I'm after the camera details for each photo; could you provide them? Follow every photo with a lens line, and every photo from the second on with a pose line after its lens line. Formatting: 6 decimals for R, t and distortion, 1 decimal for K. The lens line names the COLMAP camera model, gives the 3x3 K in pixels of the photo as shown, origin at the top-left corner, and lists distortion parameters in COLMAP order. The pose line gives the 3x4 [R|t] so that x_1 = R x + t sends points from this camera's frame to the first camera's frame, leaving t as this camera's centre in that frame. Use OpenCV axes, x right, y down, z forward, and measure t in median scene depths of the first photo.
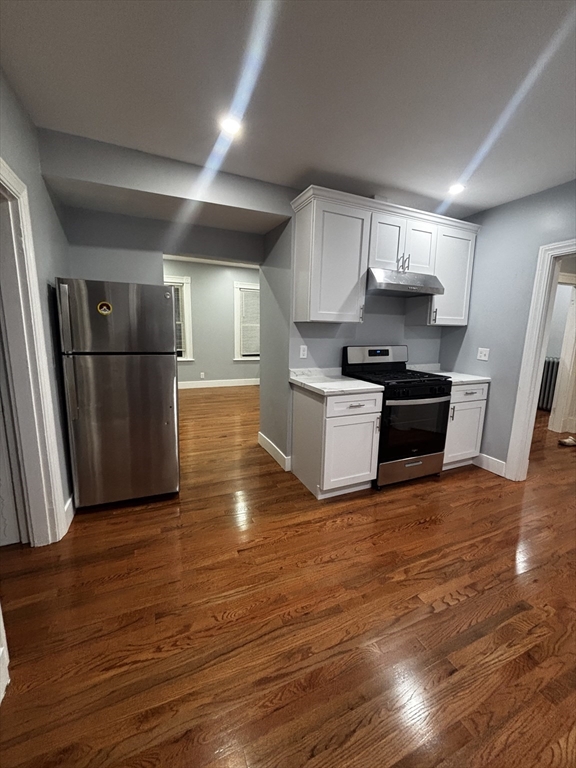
lens RADIAL K [[313.0, 0, 289.9], [0, 313.0, 381.0], [0, 0, 1]] dist [-0.000134, 0.001229]
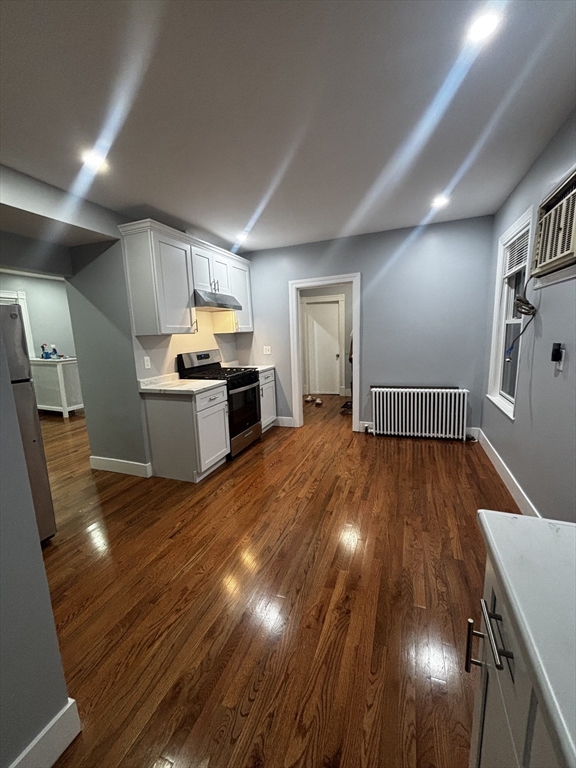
lens RADIAL K [[313.0, 0, 287.8], [0, 313.0, 380.9], [0, 0, 1]] dist [-0.000134, 0.001229]
pose [[0.702270, -0.161315, 0.693393, -0.420421], [0.172808, 0.983486, 0.053783, -0.006946], [-0.690618, 0.082054, 0.718550, -0.124608]]
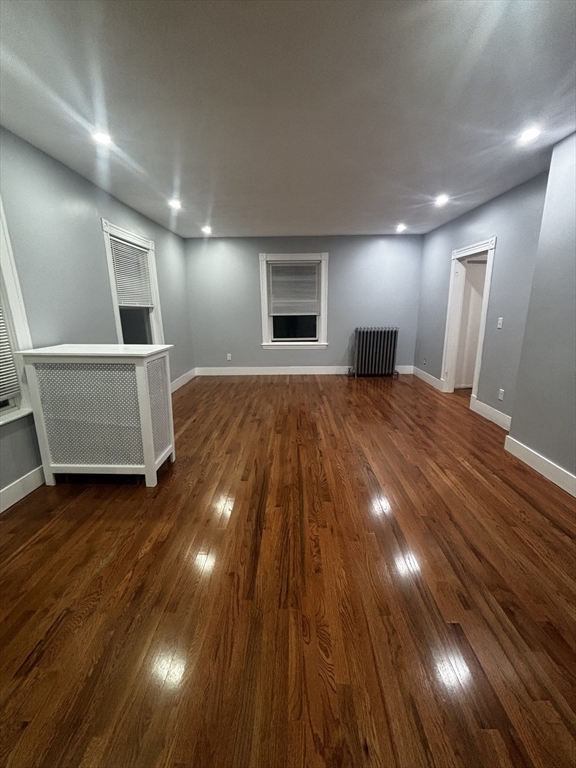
lens RADIAL K [[313.0, 0, 289.3], [0, 313.0, 380.0], [0, 0, 1]] dist [-0.000134, 0.001229]
pose [[0.415352, -0.240717, 0.877233, -0.613045], [0.178533, 0.967168, 0.180864, -0.308733], [-0.891969, 0.081493, 0.444691, 1.713199]]
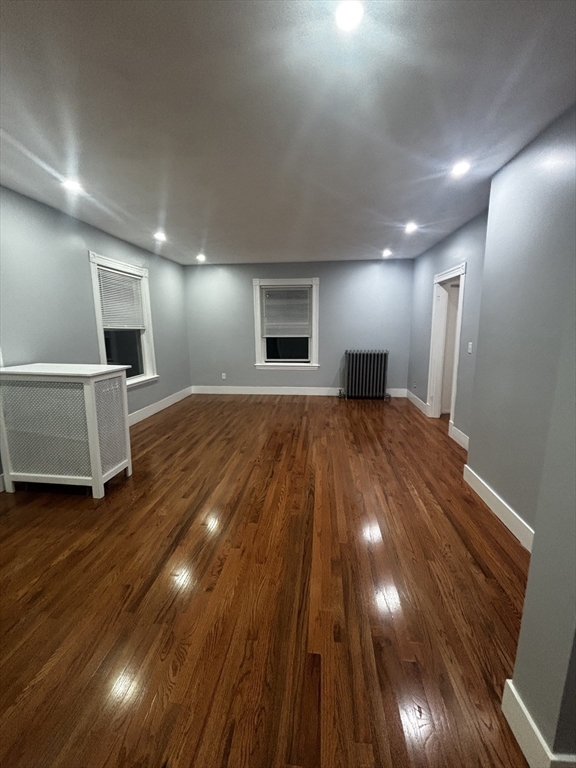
lens RADIAL K [[313.0, 0, 288.9], [0, 313.0, 379.1], [0, 0, 1]] dist [-0.000134, 0.001229]
pose [[0.494800, -0.174714, 0.851263, -0.518850], [0.168043, 0.980328, 0.103528, -0.276682], [-0.852605, 0.091823, 0.514426, 1.462499]]
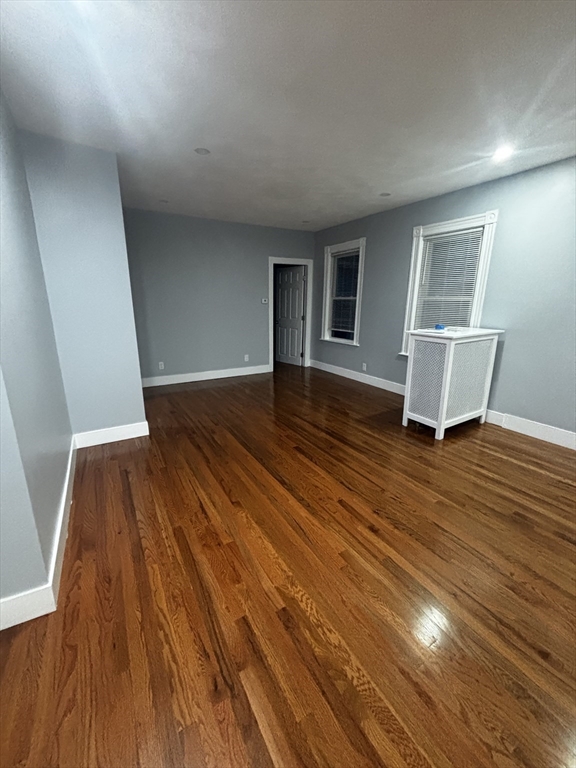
lens RADIAL K [[313.0, 0, 287.1], [0, 313.0, 386.0], [0, 0, 1]] dist [-0.000134, 0.001229]
pose [[0.120651, 0.235678, -0.964313, 1.151738], [-0.175731, 0.961138, 0.212915, -0.265950], [0.977017, 0.143771, 0.157378, 1.787068]]
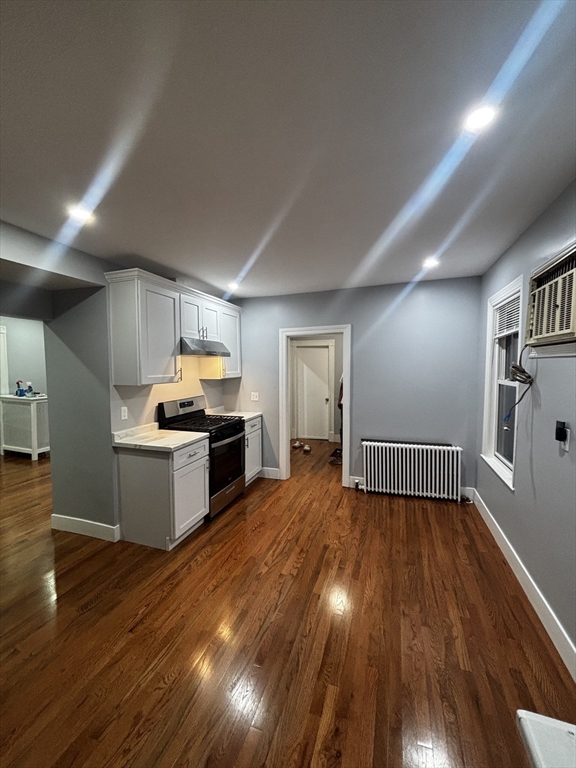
lens RADIAL K [[313.0, 0, 287.8], [0, 313.0, 380.7], [0, 0, 1]] dist [-0.000134, 0.001229]
pose [[0.680016, -0.063665, 0.730428, -0.367121], [0.143250, 0.988560, -0.047199, -0.083344], [-0.719068, 0.136730, 0.681356, -0.092477]]
